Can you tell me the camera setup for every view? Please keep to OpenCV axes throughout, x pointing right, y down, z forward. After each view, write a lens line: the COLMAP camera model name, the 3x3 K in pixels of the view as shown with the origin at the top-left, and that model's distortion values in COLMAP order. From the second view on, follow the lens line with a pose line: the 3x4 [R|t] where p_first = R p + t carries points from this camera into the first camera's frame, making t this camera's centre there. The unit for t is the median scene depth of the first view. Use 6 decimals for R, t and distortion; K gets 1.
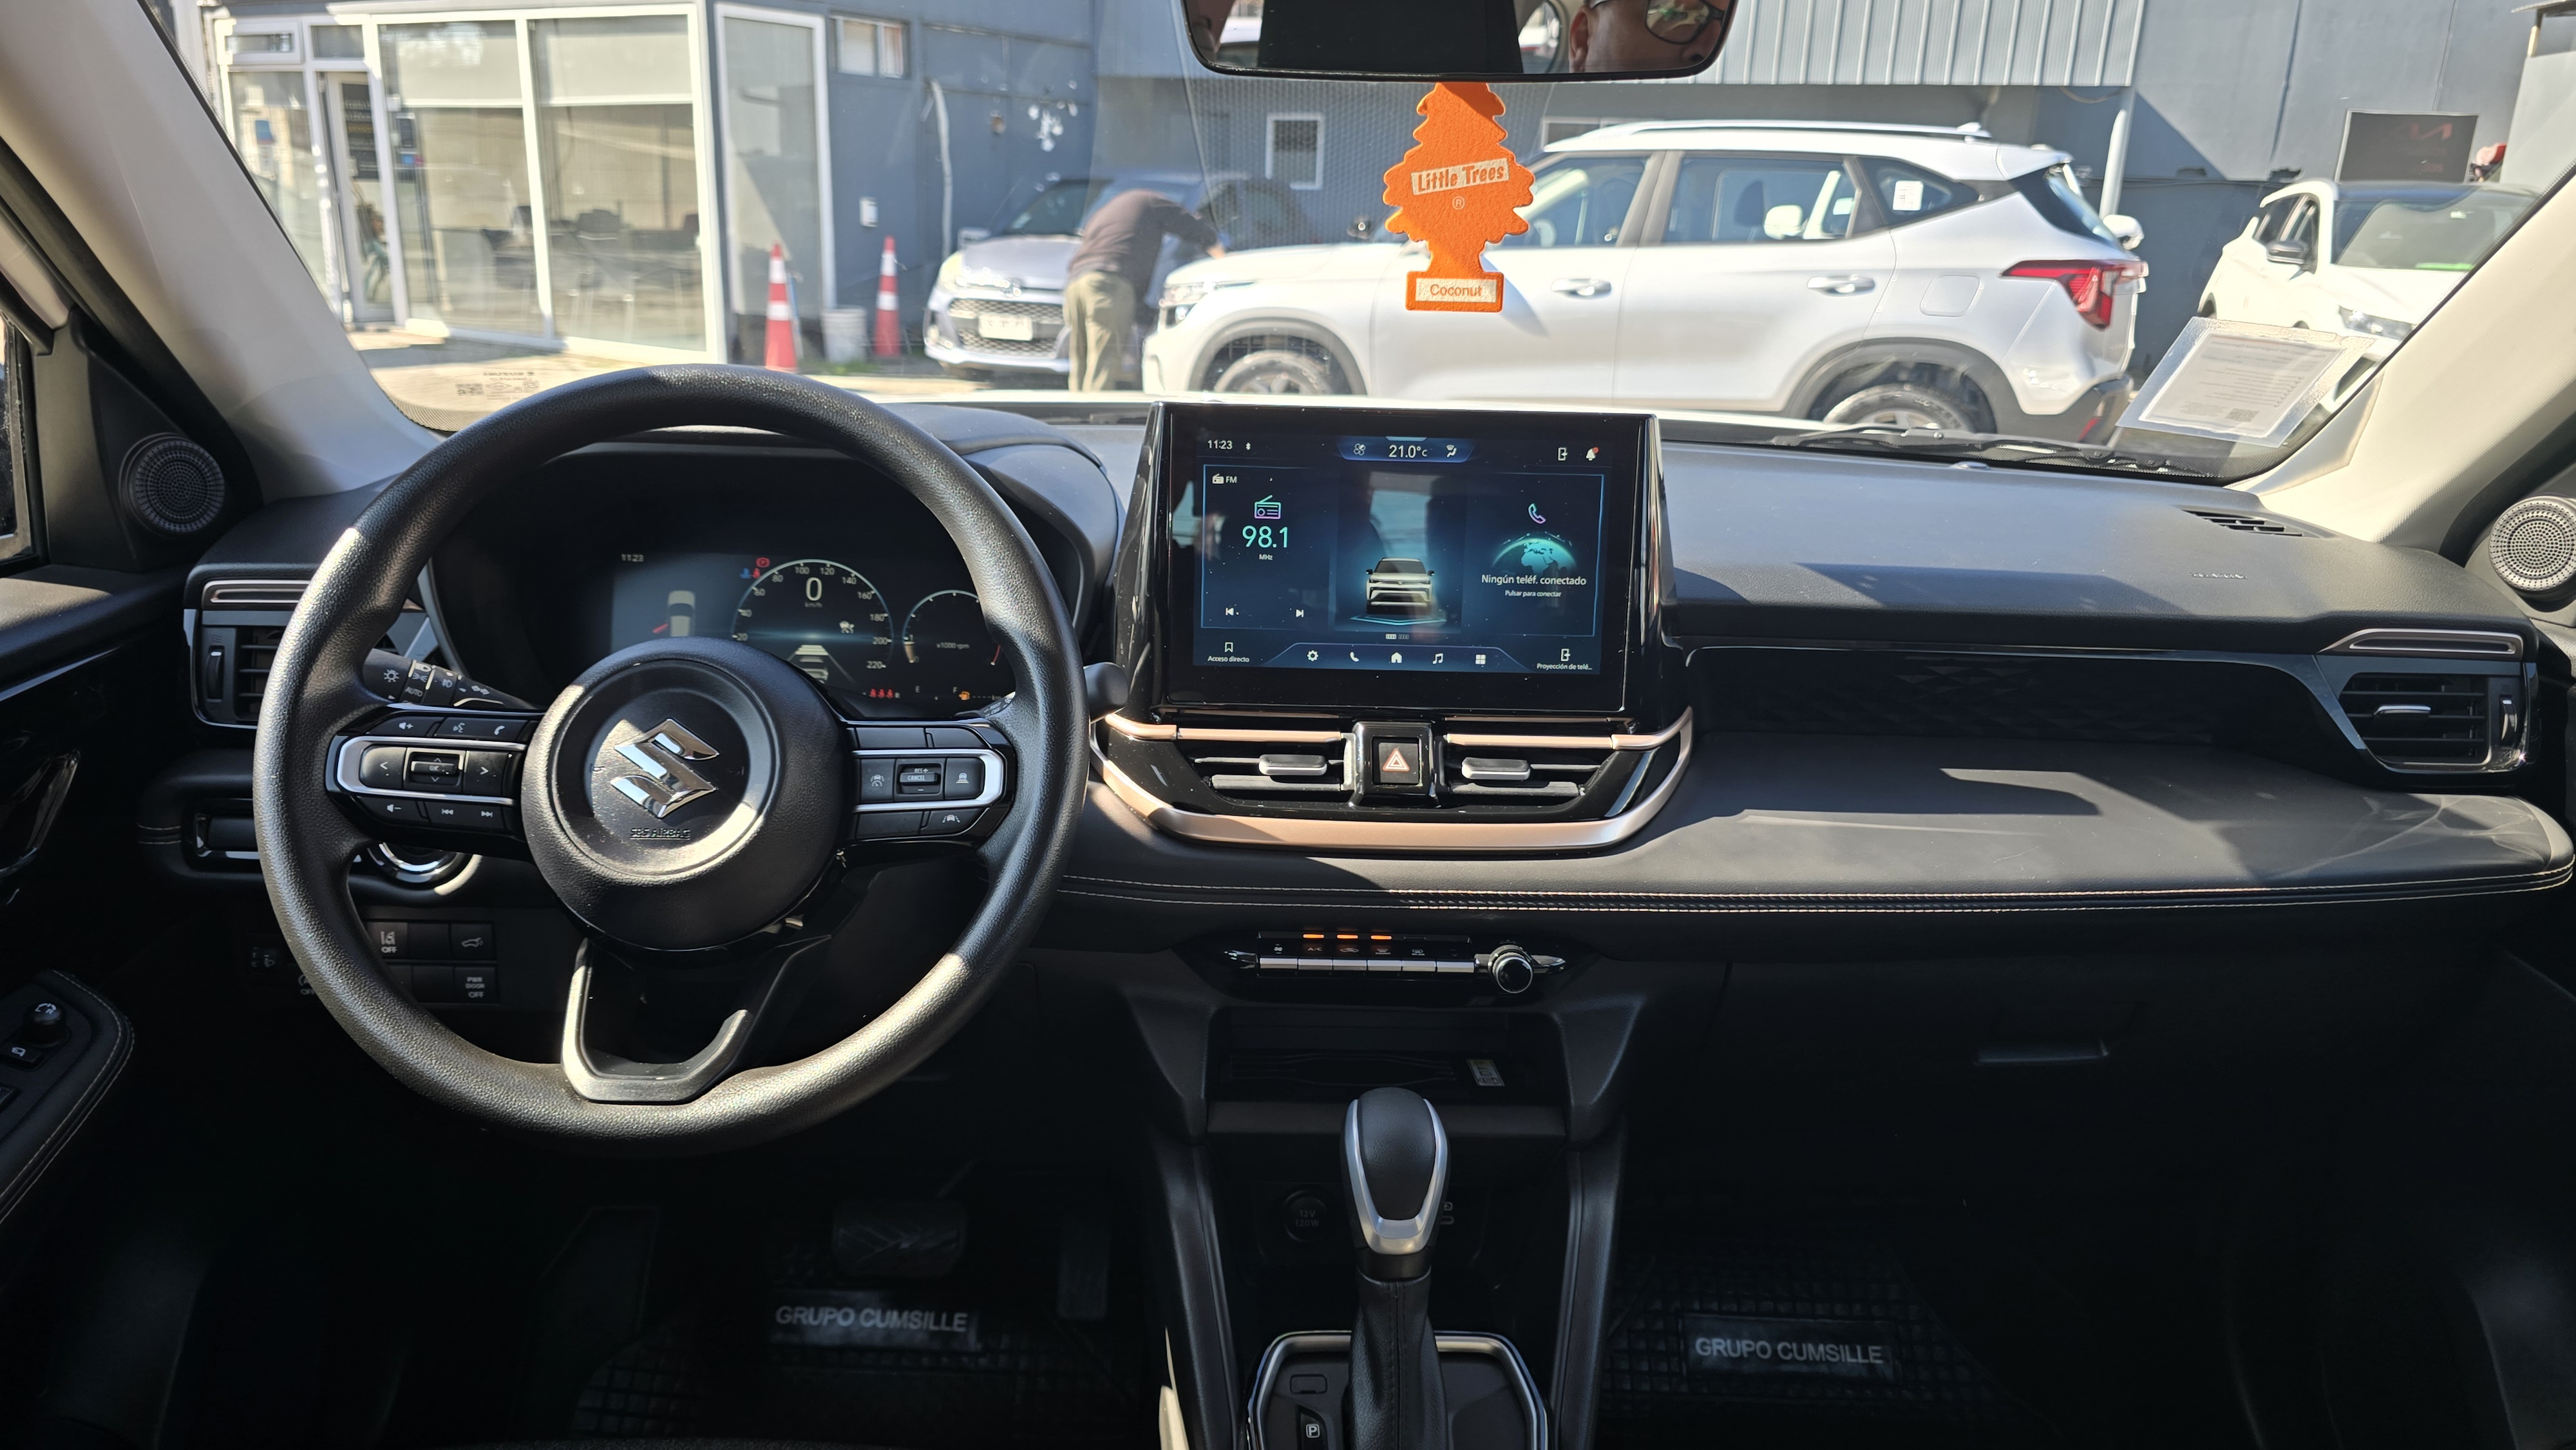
lens RADIAL K [[1772.1, 0, 1290.0], [0, 1772.1, 715.1], [0, 0, 1]] dist [0.020921, -0.006058]
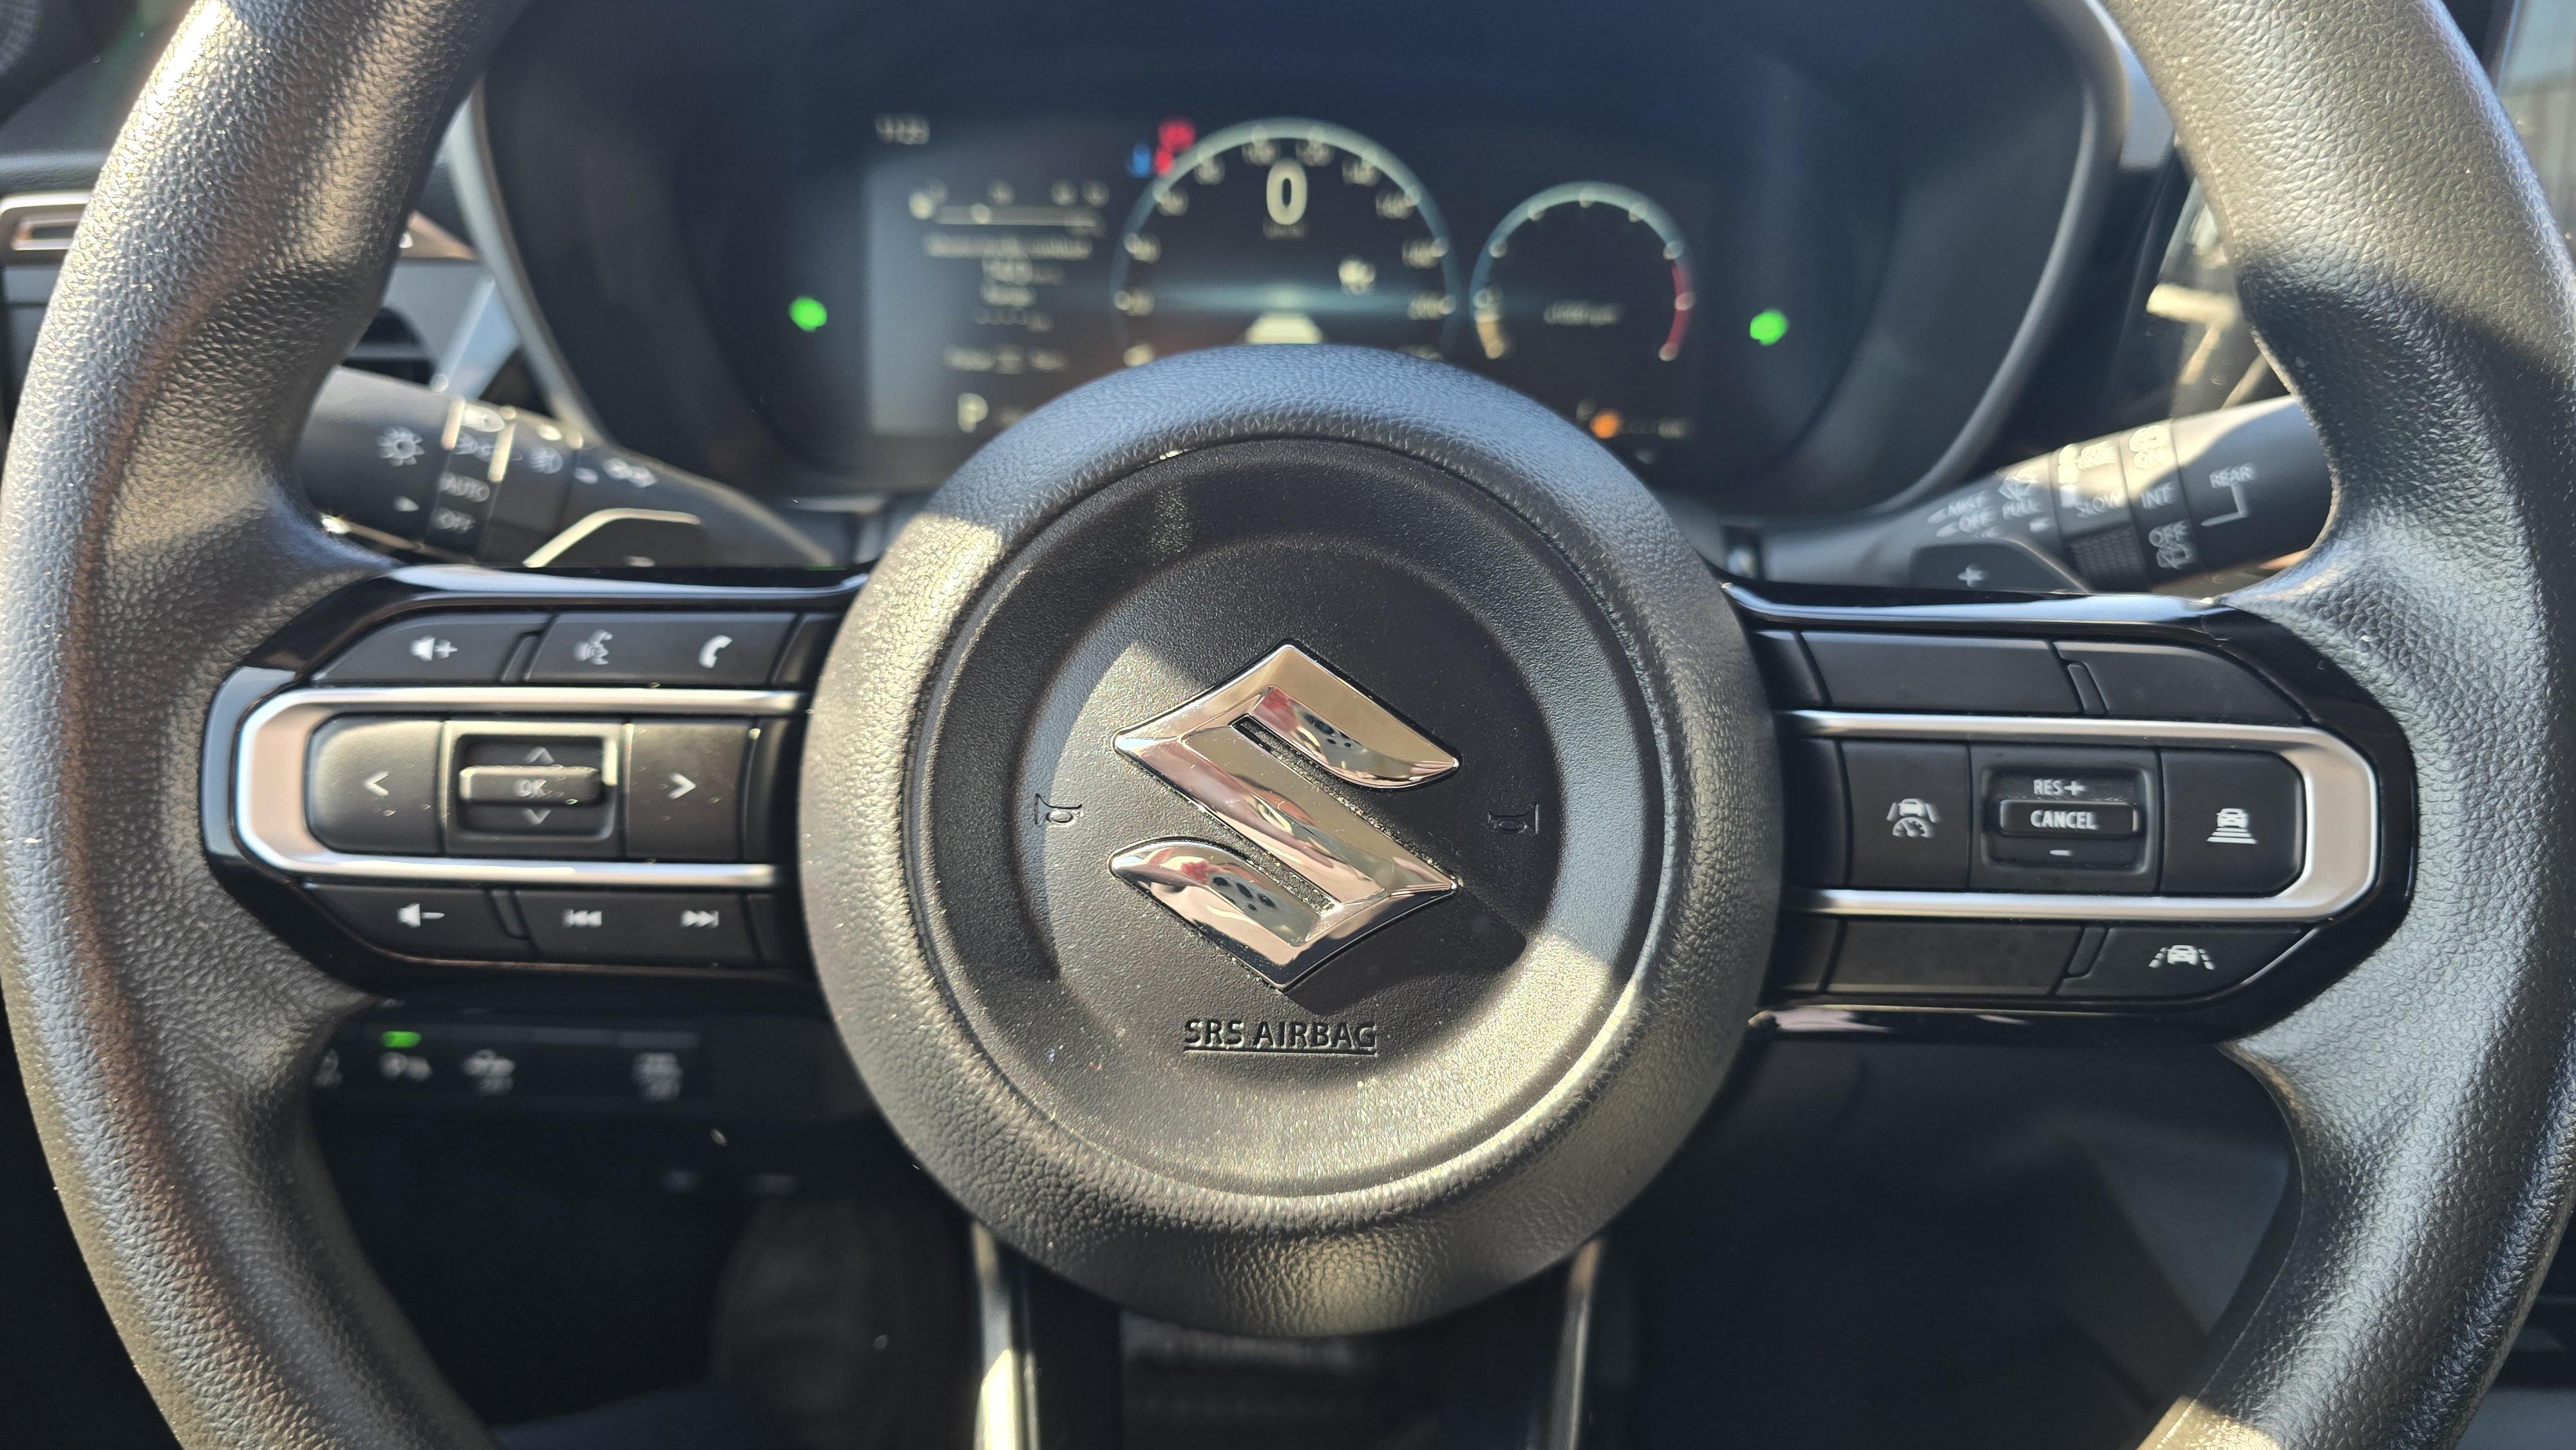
lens RADIAL K [[1923.0, 0, 1288.8], [0, 1923.0, 721.5], [0, 0, 1]] dist [-0.005588, -0.019664]
pose [[0.996985, 0.006815, -0.077294, -0.316289], [0.008198, 0.981310, 0.192260, -0.044802], [0.077160, -0.192314, 0.978295, 0.670263]]
